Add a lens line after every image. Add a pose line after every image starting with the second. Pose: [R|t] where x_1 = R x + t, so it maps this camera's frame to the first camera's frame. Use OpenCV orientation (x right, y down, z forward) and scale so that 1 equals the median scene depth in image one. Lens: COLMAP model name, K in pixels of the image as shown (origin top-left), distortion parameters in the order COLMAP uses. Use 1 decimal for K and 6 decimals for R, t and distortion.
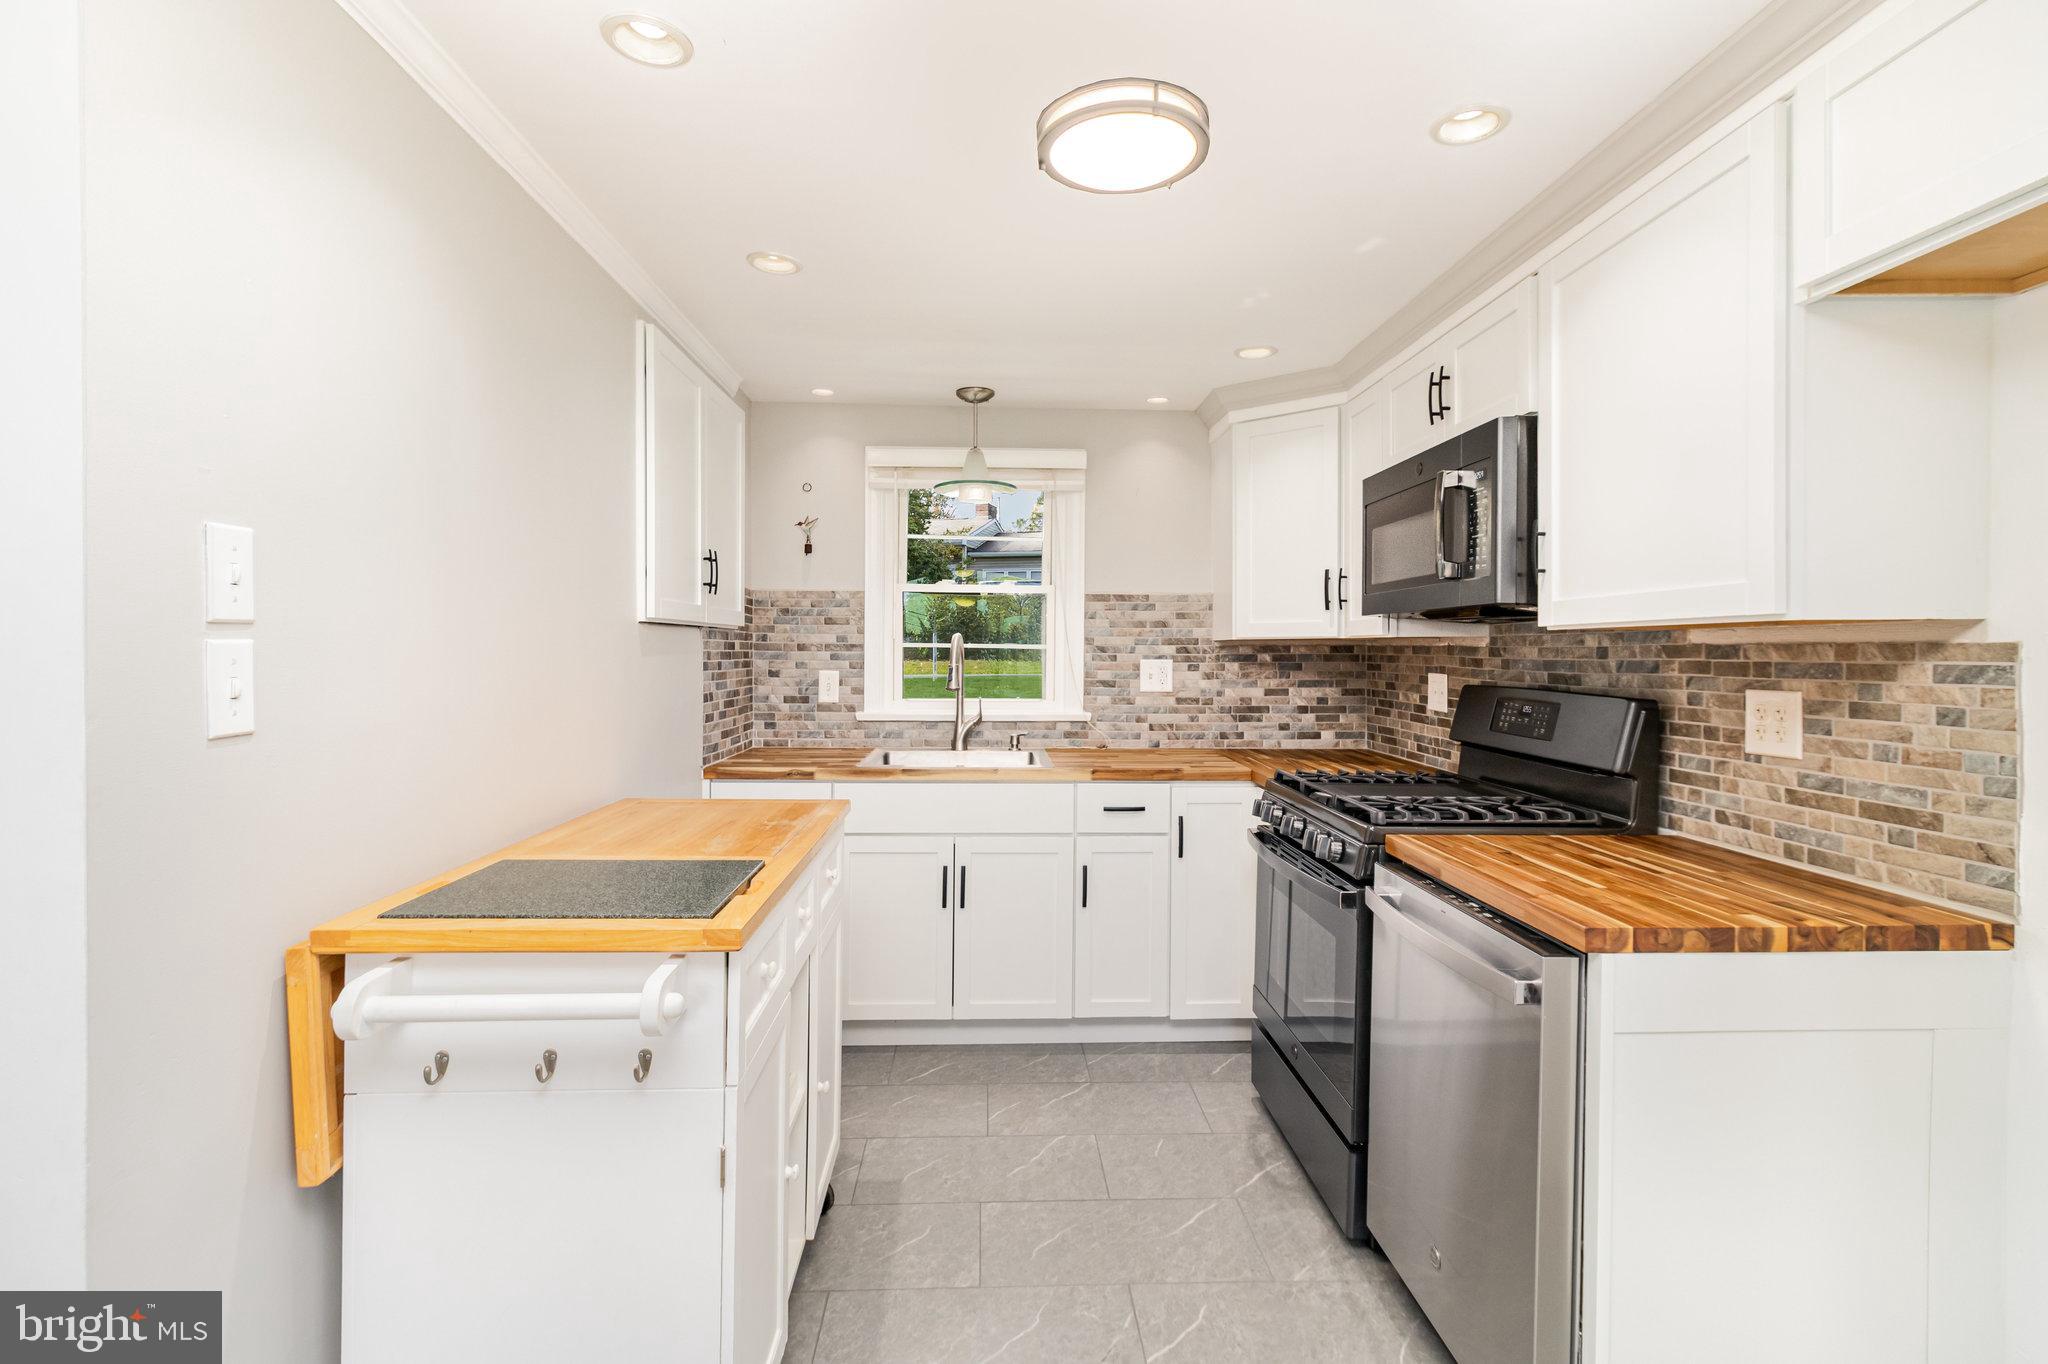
lens RADIAL K [[998.5, 0, 1026.7], [0, 998.5, 670.0], [0, 0, 1]] dist [0.008788, -0.000837]
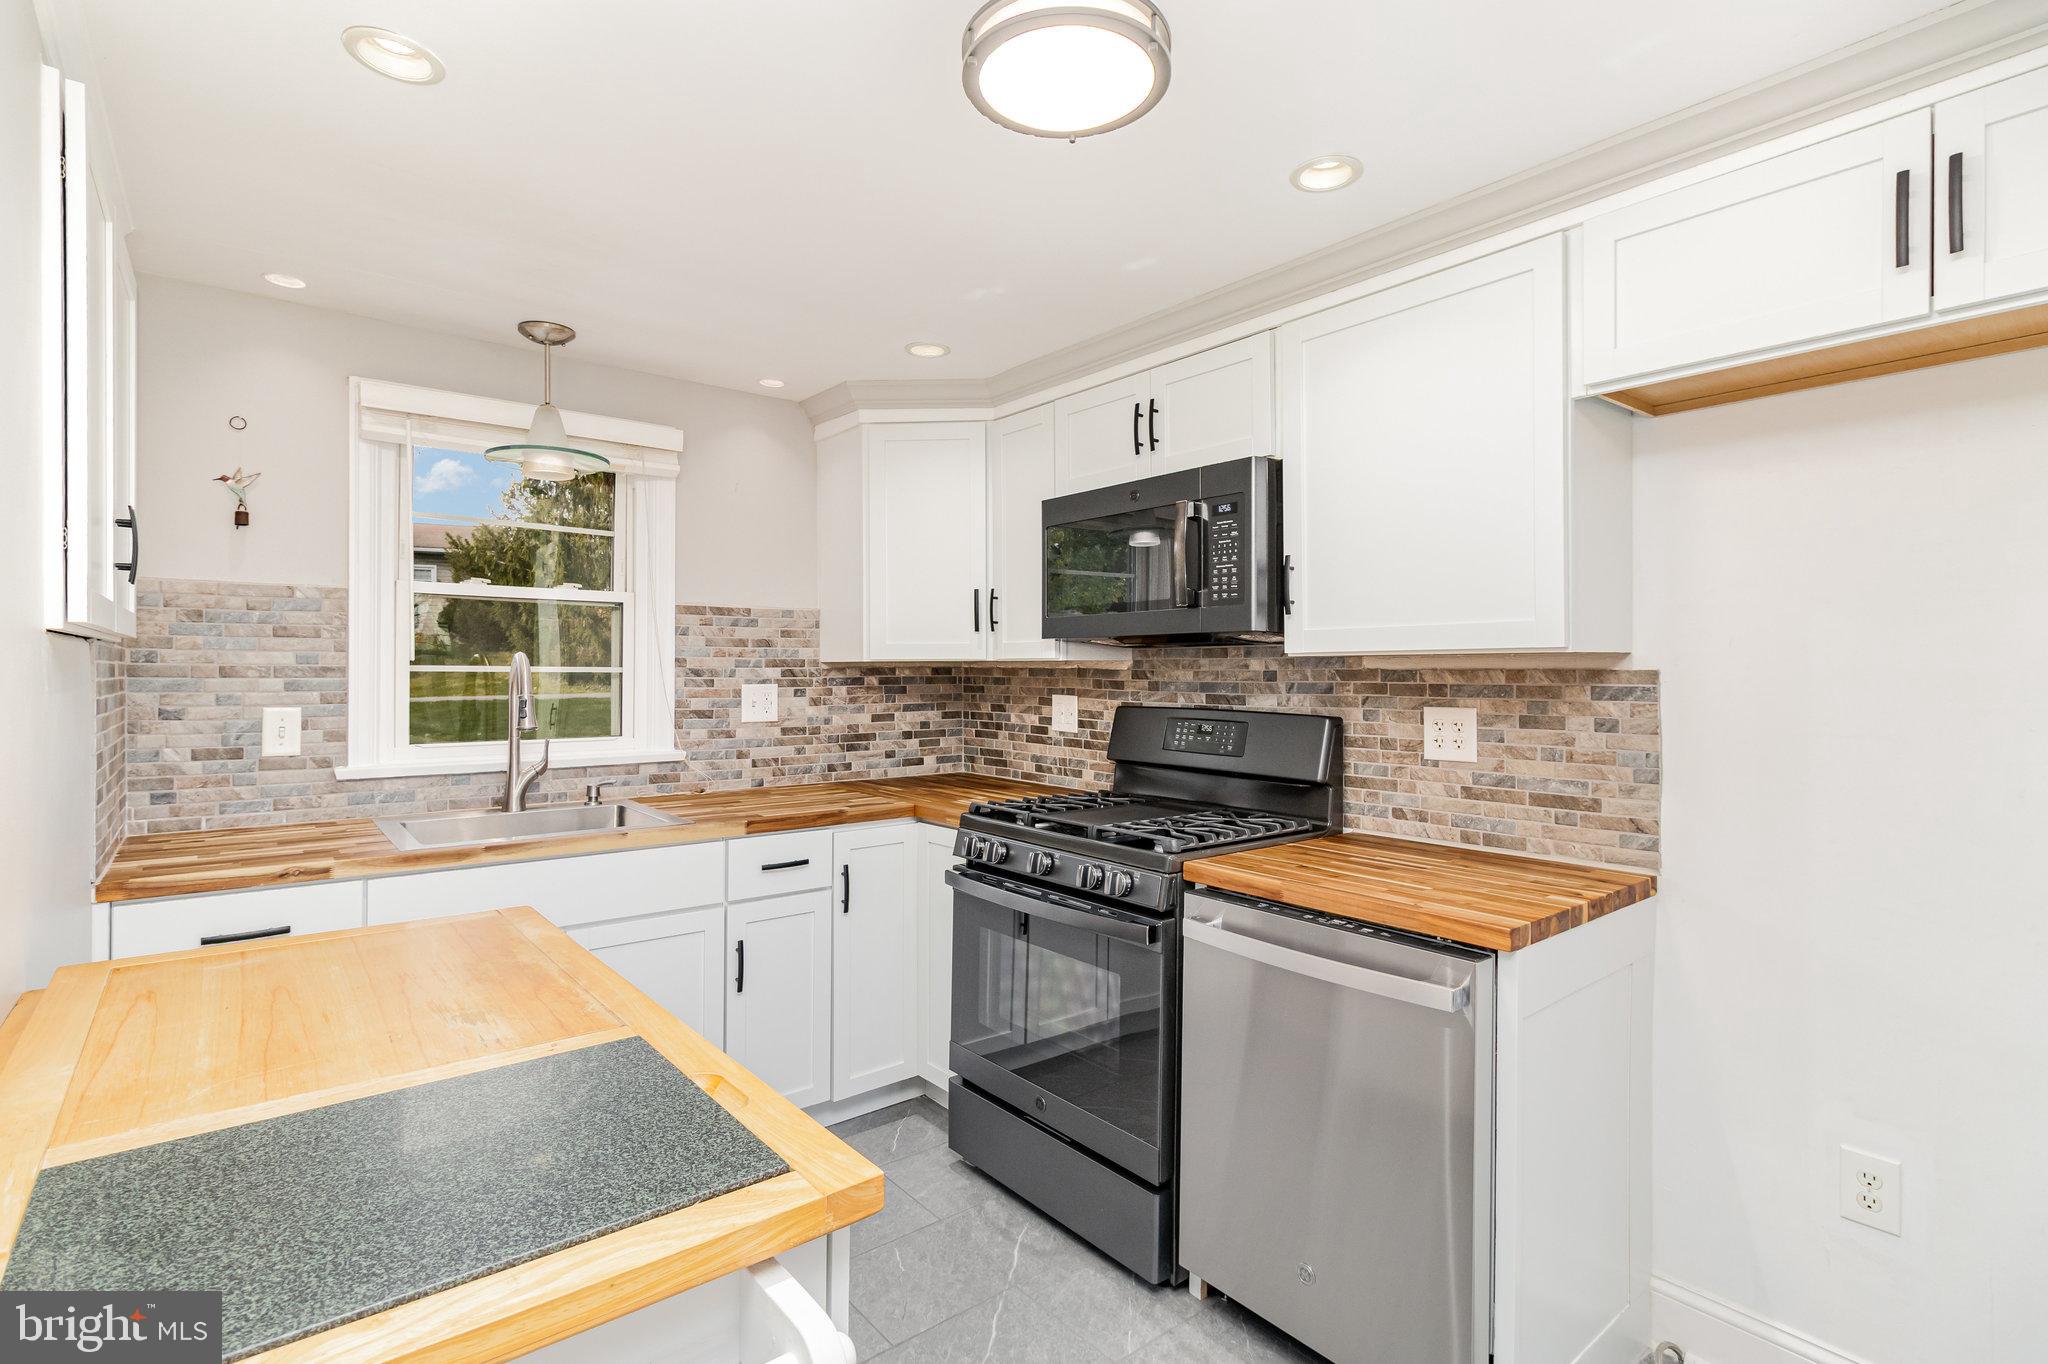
lens RADIAL K [[998.5, 0, 1028.8], [0, 998.5, 676.8], [0, 0, 1]] dist [0.008788, -0.000837]
pose [[0.791378, -0.007930, 0.611275, -0.250845], [0.013960, 0.999890, -0.005103, -0.010902], [-0.611167, 0.012572, 0.791402, 0.210459]]
